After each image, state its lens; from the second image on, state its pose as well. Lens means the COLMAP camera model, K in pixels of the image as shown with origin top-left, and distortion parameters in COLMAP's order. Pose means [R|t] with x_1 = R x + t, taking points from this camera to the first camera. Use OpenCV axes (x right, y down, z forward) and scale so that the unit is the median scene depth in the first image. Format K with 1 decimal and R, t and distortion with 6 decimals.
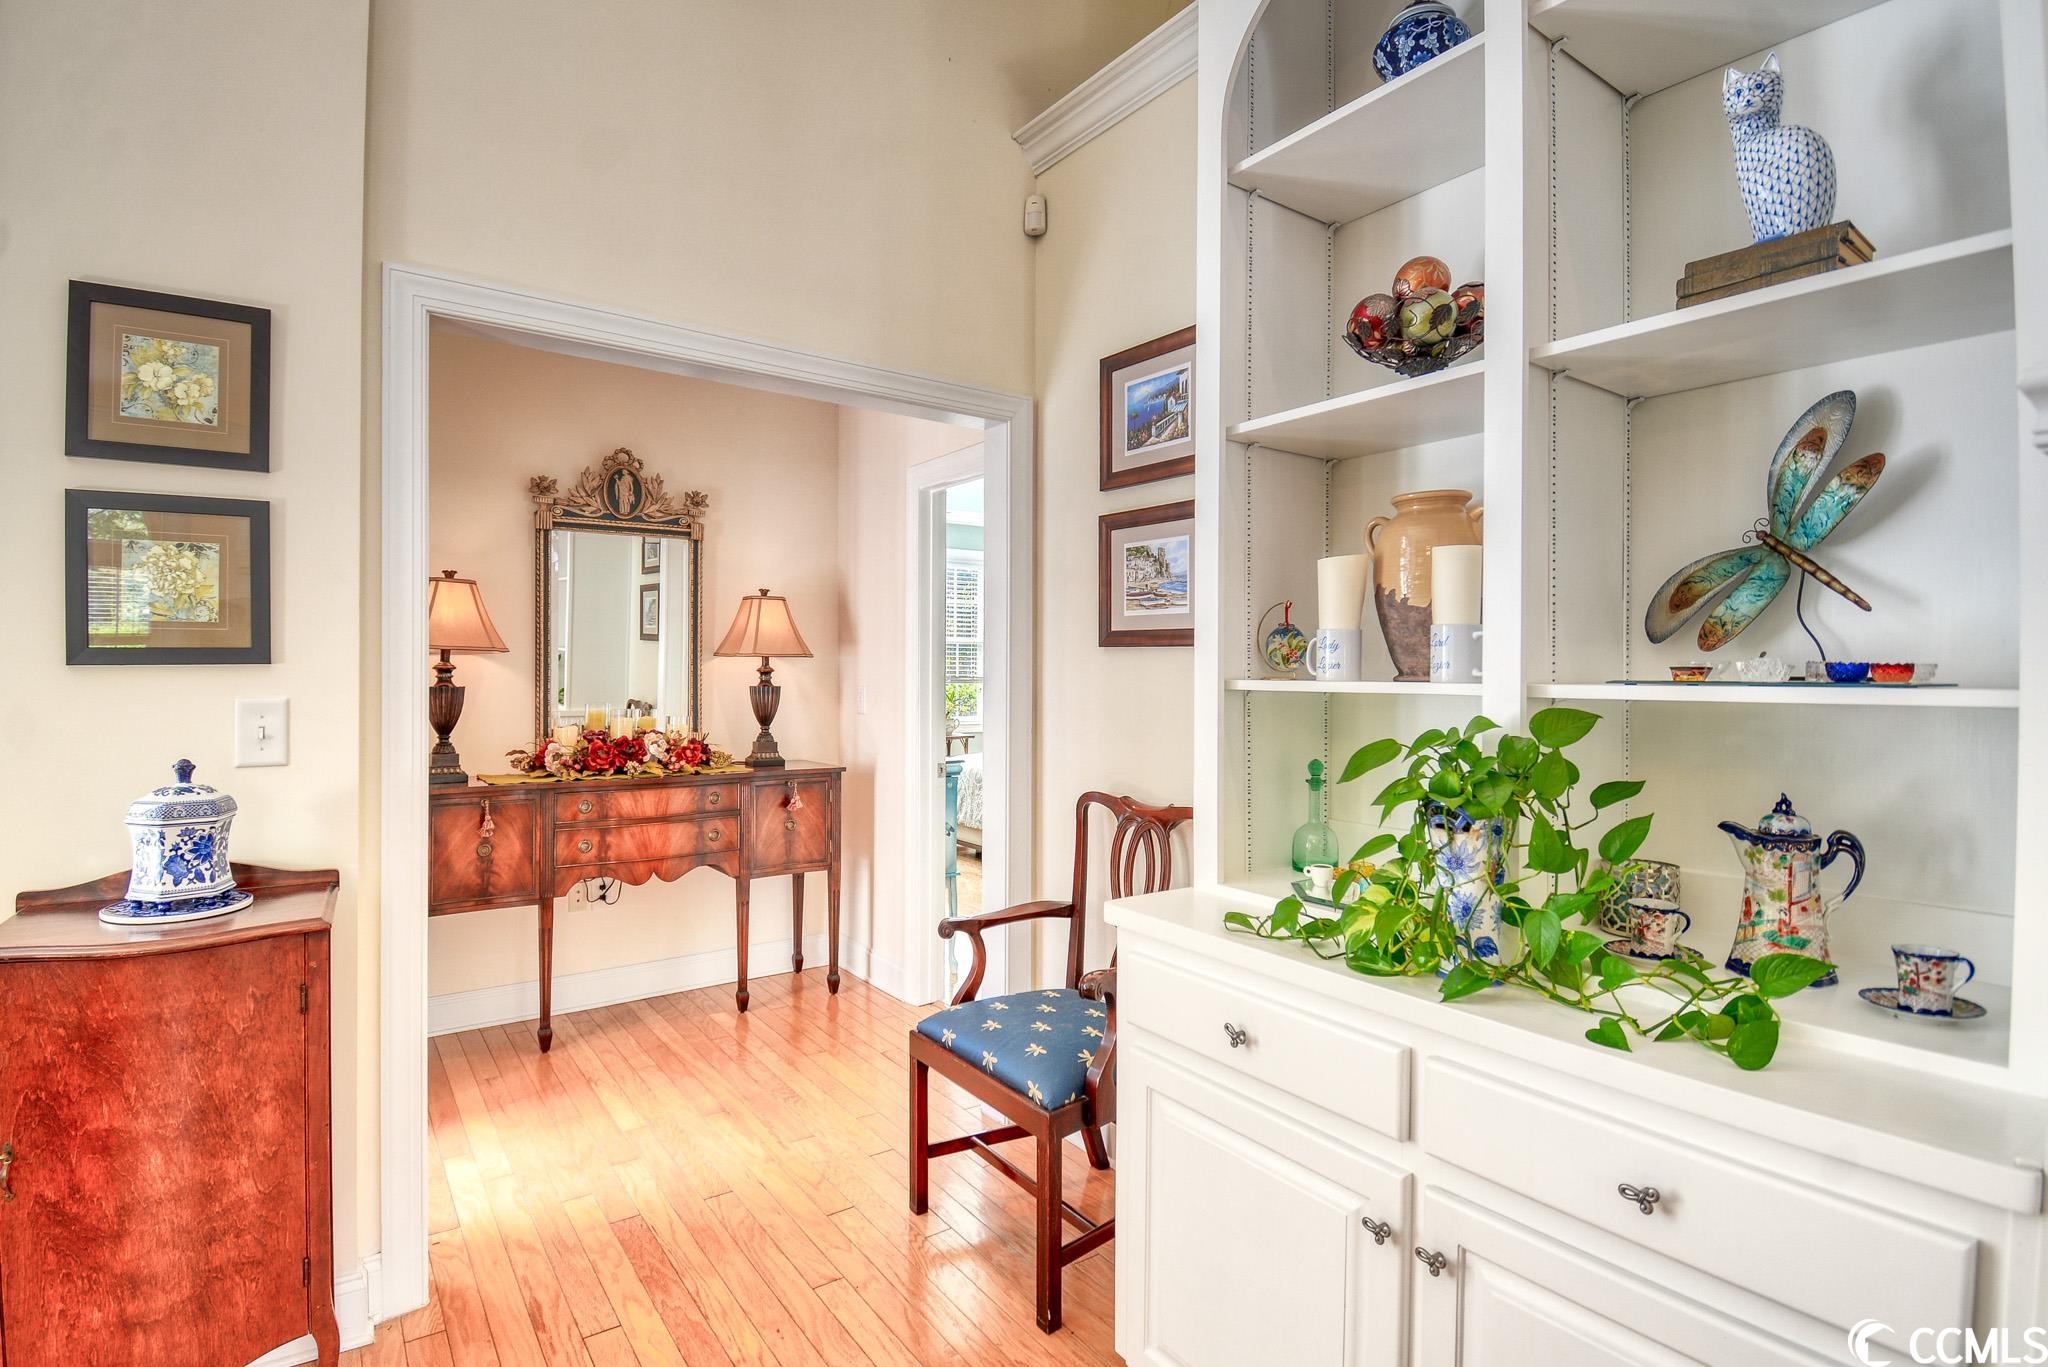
lens RADIAL K [[952.8, 0, 1021.7], [0, 952.8, 673.2], [0, 0, 1]] dist [0.007125, -0.005440]
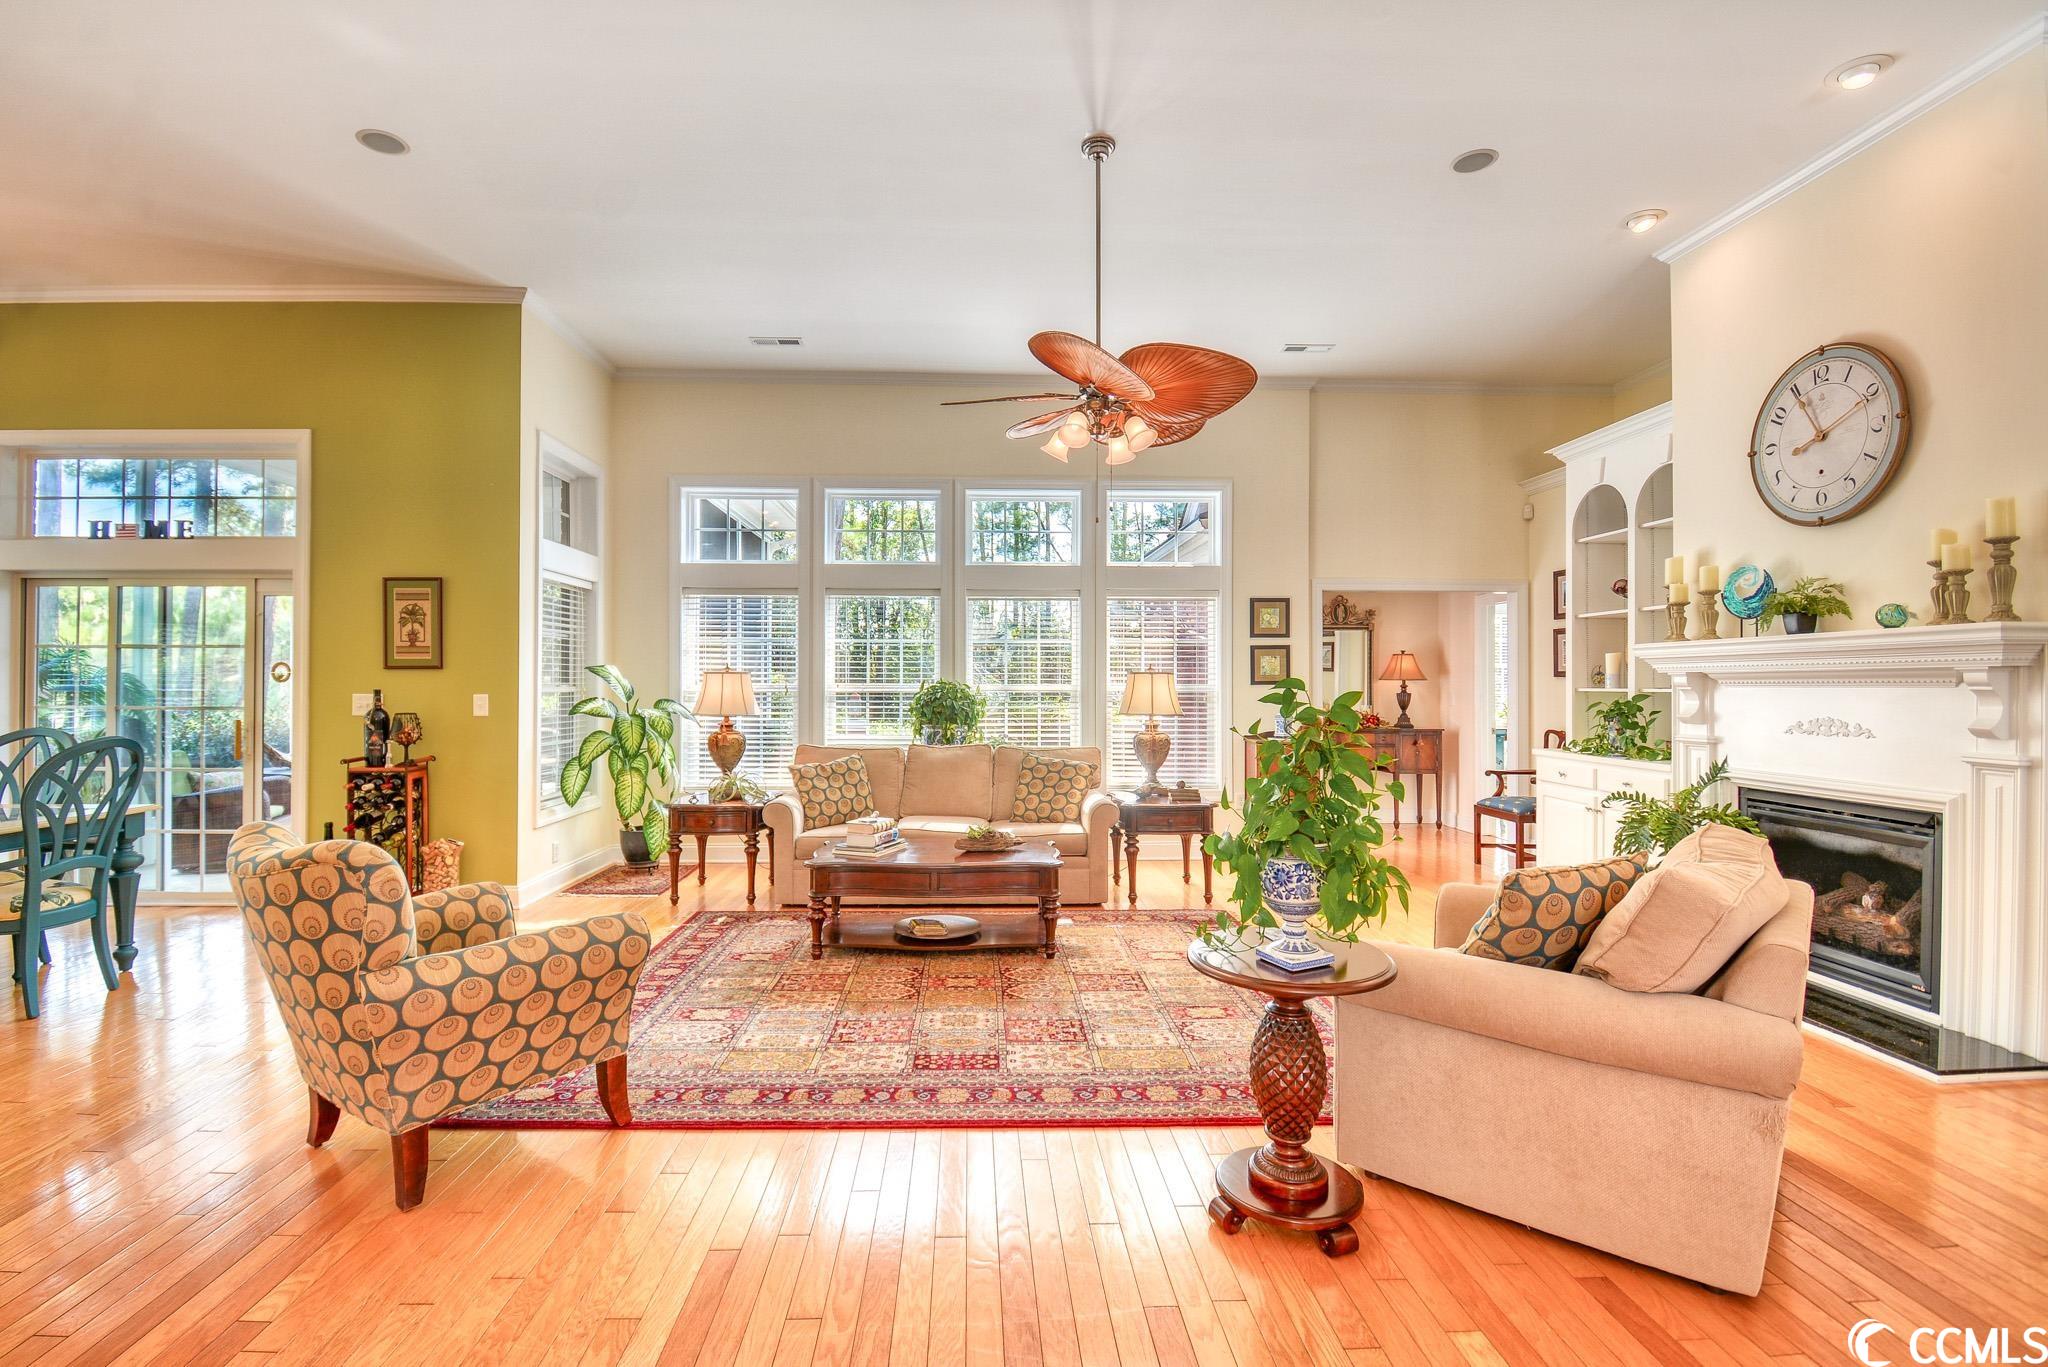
lens RADIAL K [[873.2, 0, 947.7], [0, 873.2, 683.5], [0, 0, 1]] dist [-0.006545, -0.002834]
pose [[0.778197, -0.006400, -0.627988, 0.315852], [0.002690, 0.999973, -0.006858, 0.004643], [0.628015, 0.003647, 0.778193, -2.163417]]
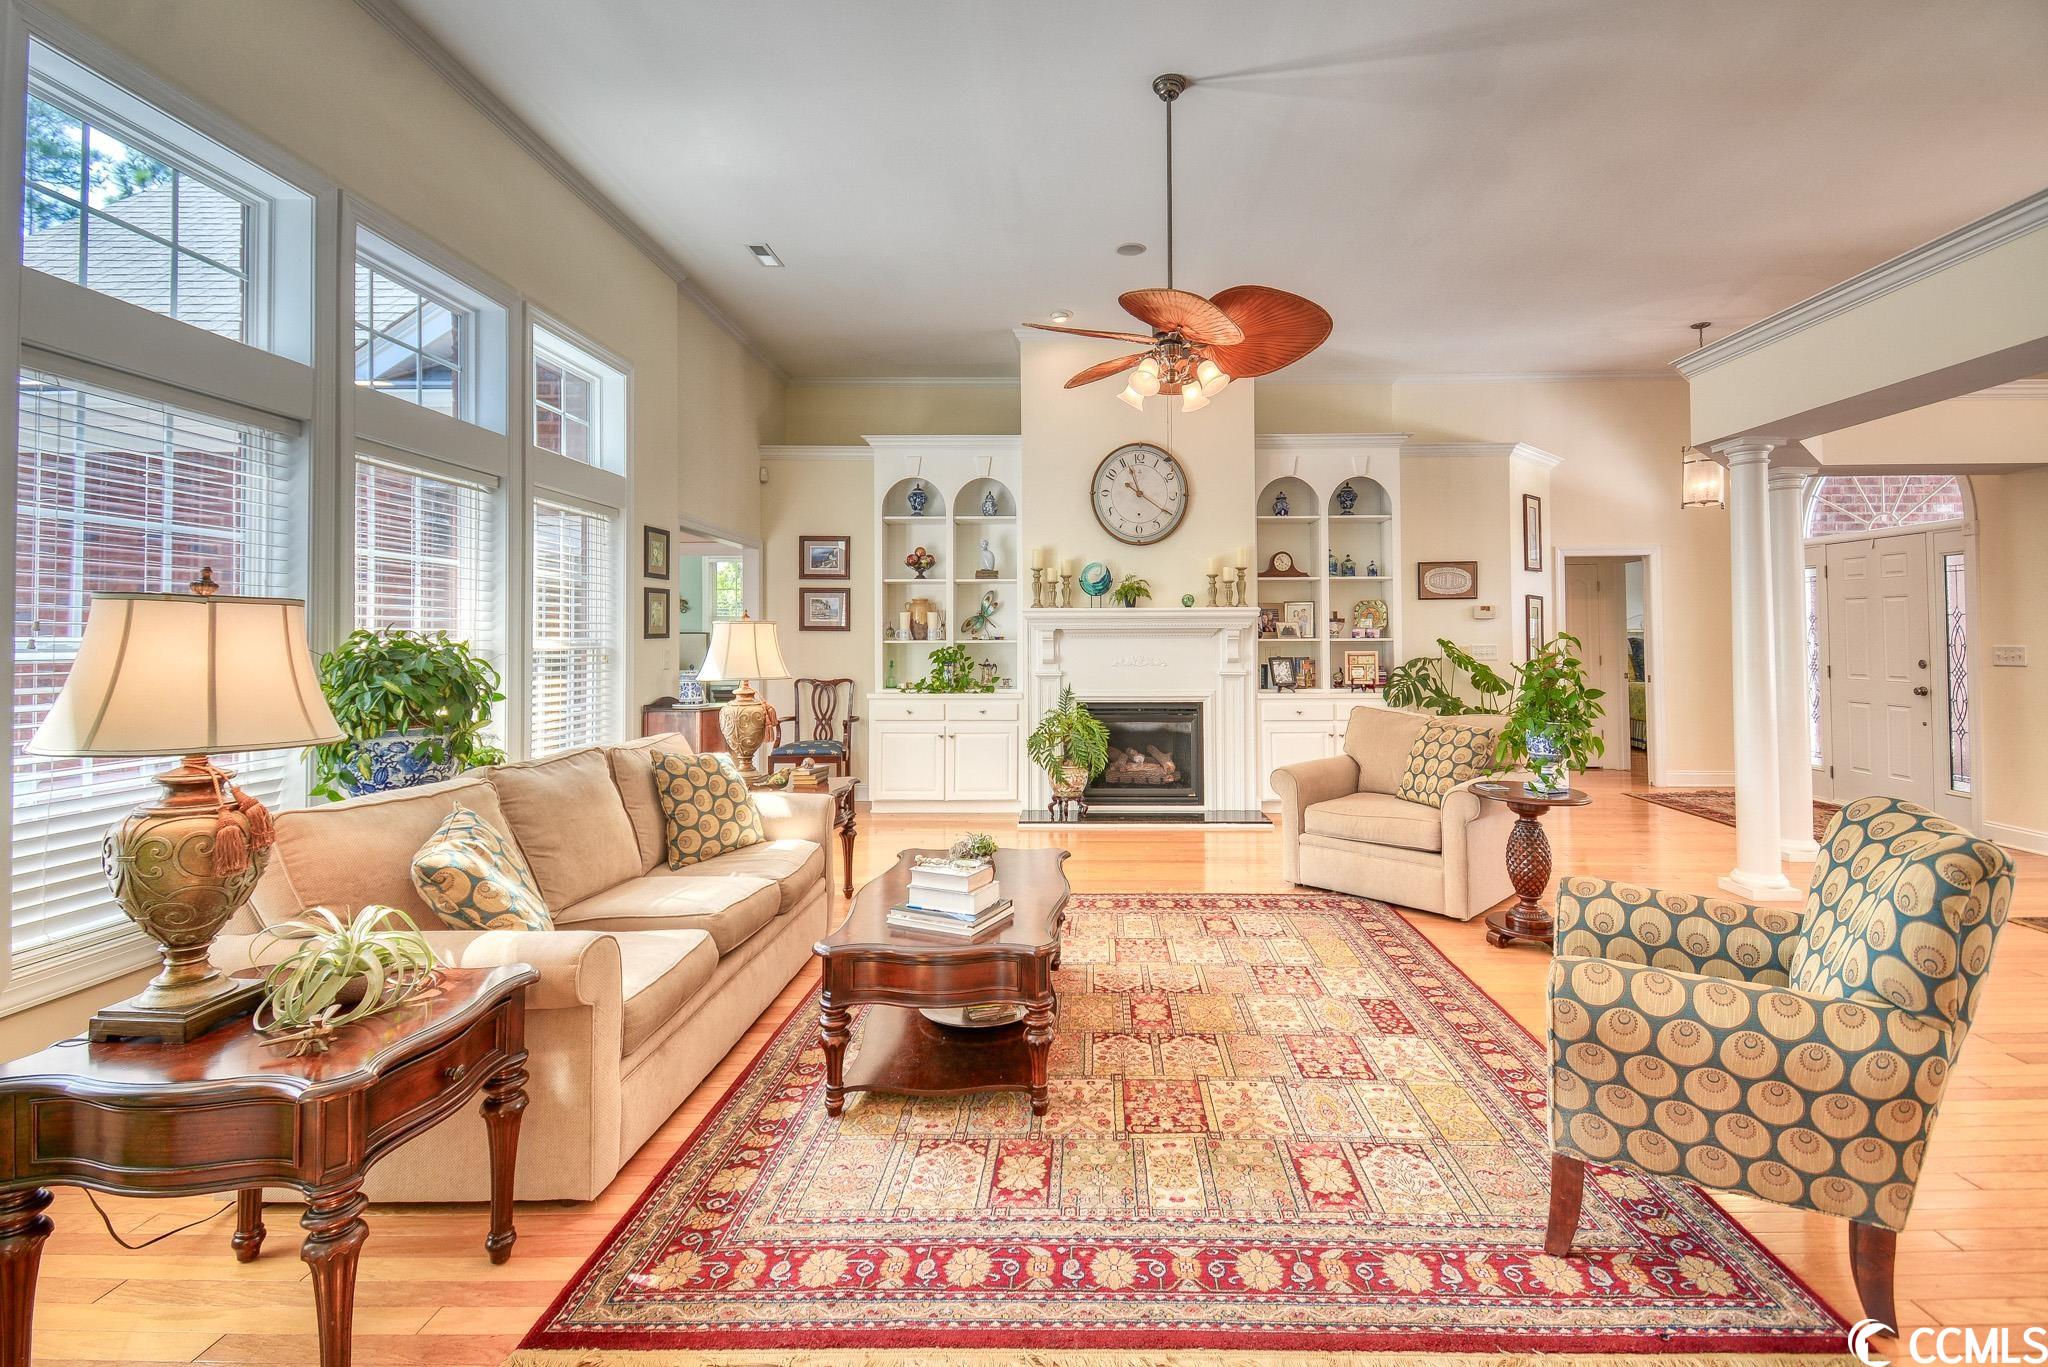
lens RADIAL K [[1035.2, 0, 981.7], [0, 1035.2, 627.1], [0, 0, 1]] dist [0.023619, -0.006954]
pose [[0.632441, 0.000524, 0.774608, -2.233315], [0.008002, 0.999942, -0.007210, -0.011431], [-0.774567, 0.010759, 0.632400, -1.626471]]
